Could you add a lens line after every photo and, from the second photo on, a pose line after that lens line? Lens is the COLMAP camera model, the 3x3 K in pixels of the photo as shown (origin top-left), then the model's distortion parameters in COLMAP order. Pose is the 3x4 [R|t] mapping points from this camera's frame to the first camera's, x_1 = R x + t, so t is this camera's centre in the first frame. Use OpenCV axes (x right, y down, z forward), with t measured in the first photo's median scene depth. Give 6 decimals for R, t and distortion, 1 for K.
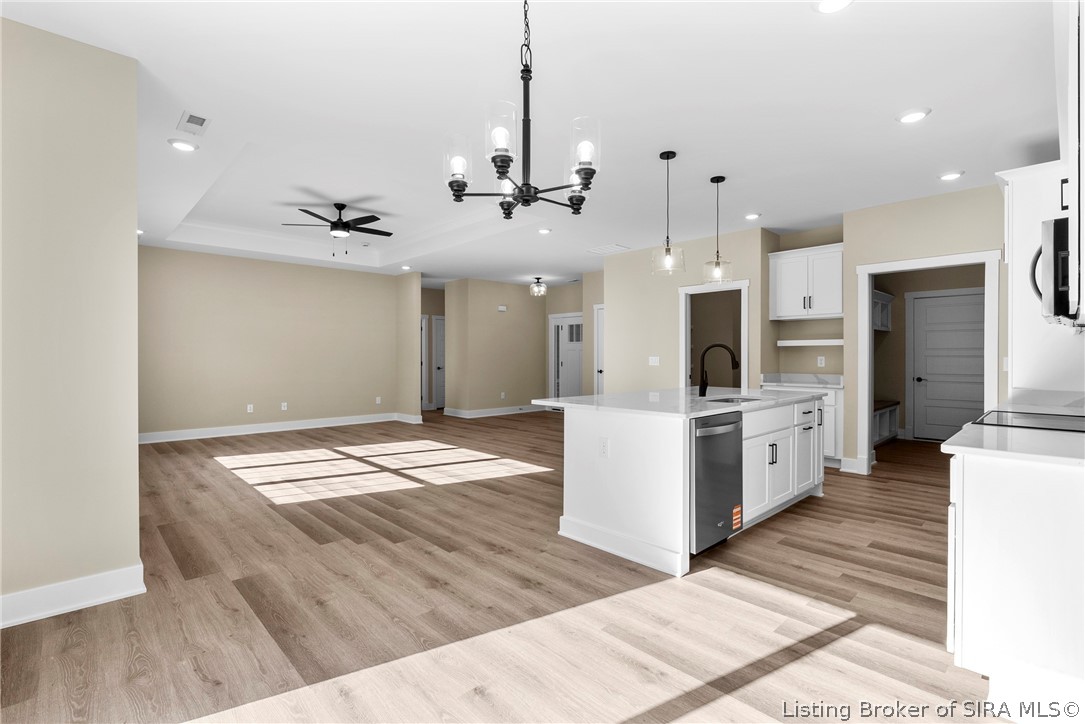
lens RADIAL K [[501.9, 0, 545.8], [0, 501.9, 361.1], [0, 0, 1]] dist [-0.002832, 0.000307]
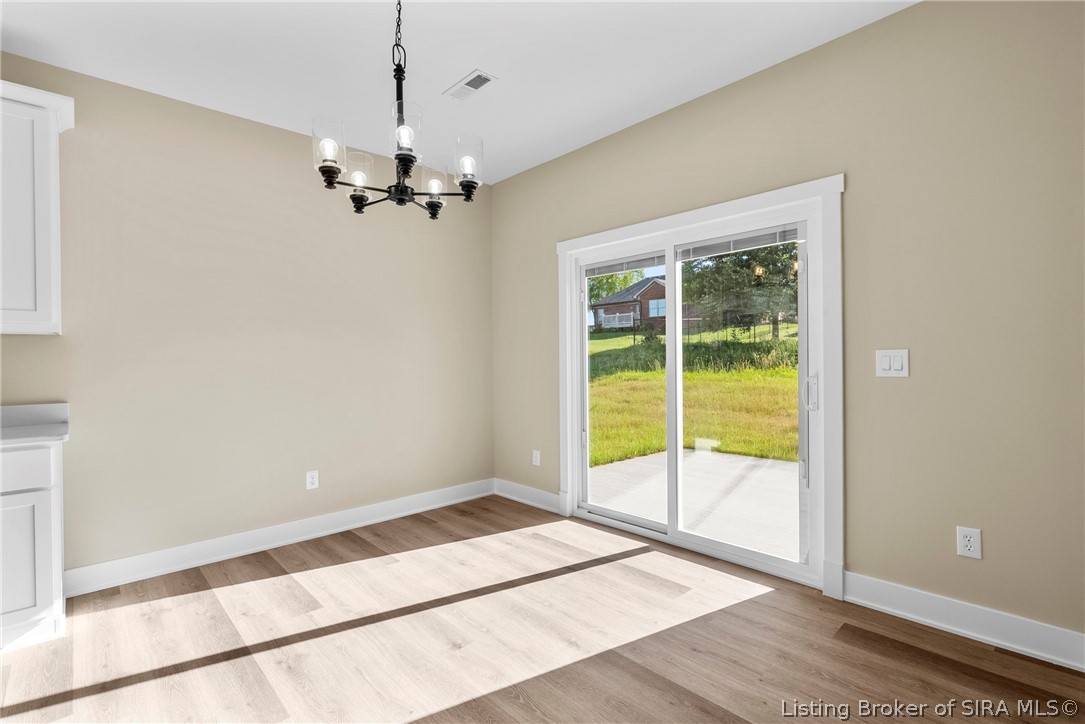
lens RADIAL K [[501.9, 0, 545.8], [0, 501.9, 361.1], [0, 0, 1]] dist [-0.002832, 0.000307]
pose [[-0.999861, 0.013270, 0.010090, -0.107534], [0.013392, 0.999837, 0.012109, -0.002022], [-0.009927, 0.012242, -0.999876, 0.645096]]
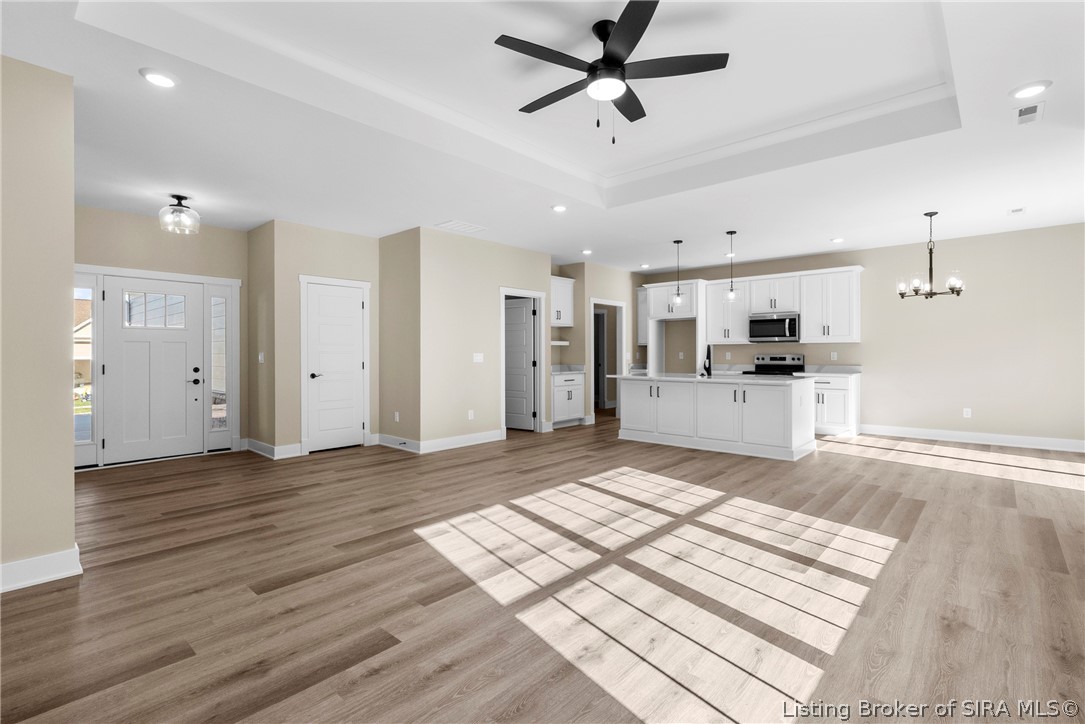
lens RADIAL K [[505.7, 0, 543.8], [0, 505.7, 356.3], [0, 0, 1]] dist [-0.005207, -0.000019]
pose [[-0.074796, -0.005847, 0.997182, -0.873871], [0.013084, 0.999891, 0.006844, -0.008949], [-0.997113, 0.013559, -0.074711, 1.094770]]
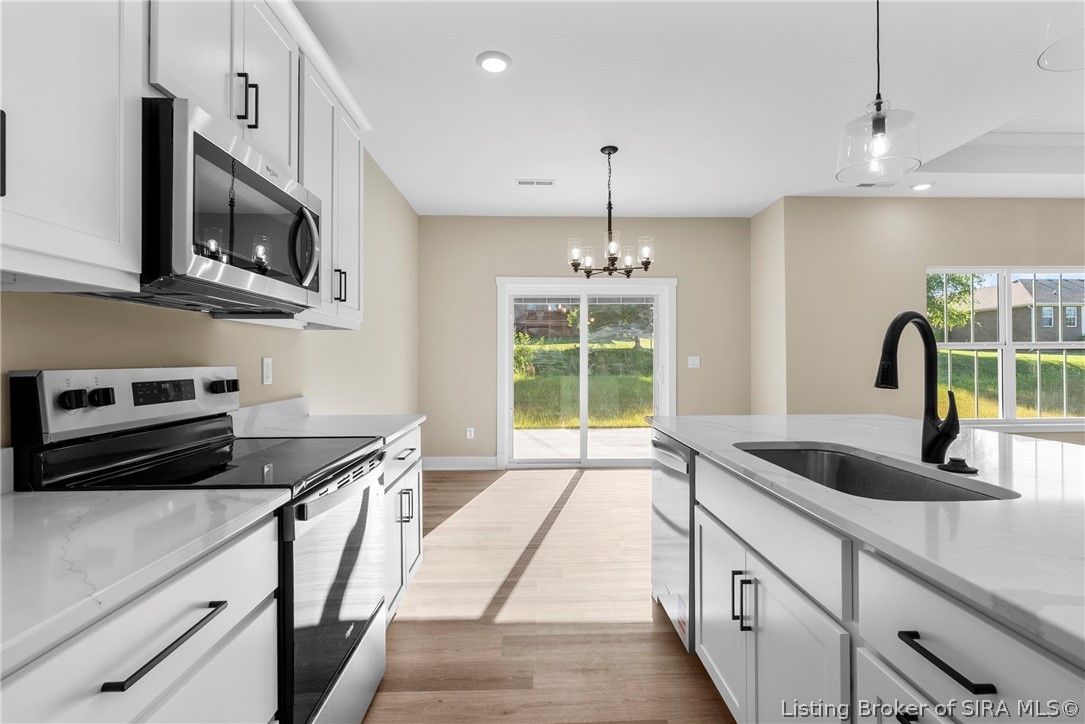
lens RADIAL K [[505.7, 0, 543.8], [0, 505.7, 356.3], [0, 0, 1]] dist [-0.005207, -0.000019]
pose [[-0.664902, -0.001240, -0.746930, 0.499349], [-0.002932, 0.999995, 0.000950, -0.002752], [0.746925, 0.002821, -0.664902, 0.669997]]
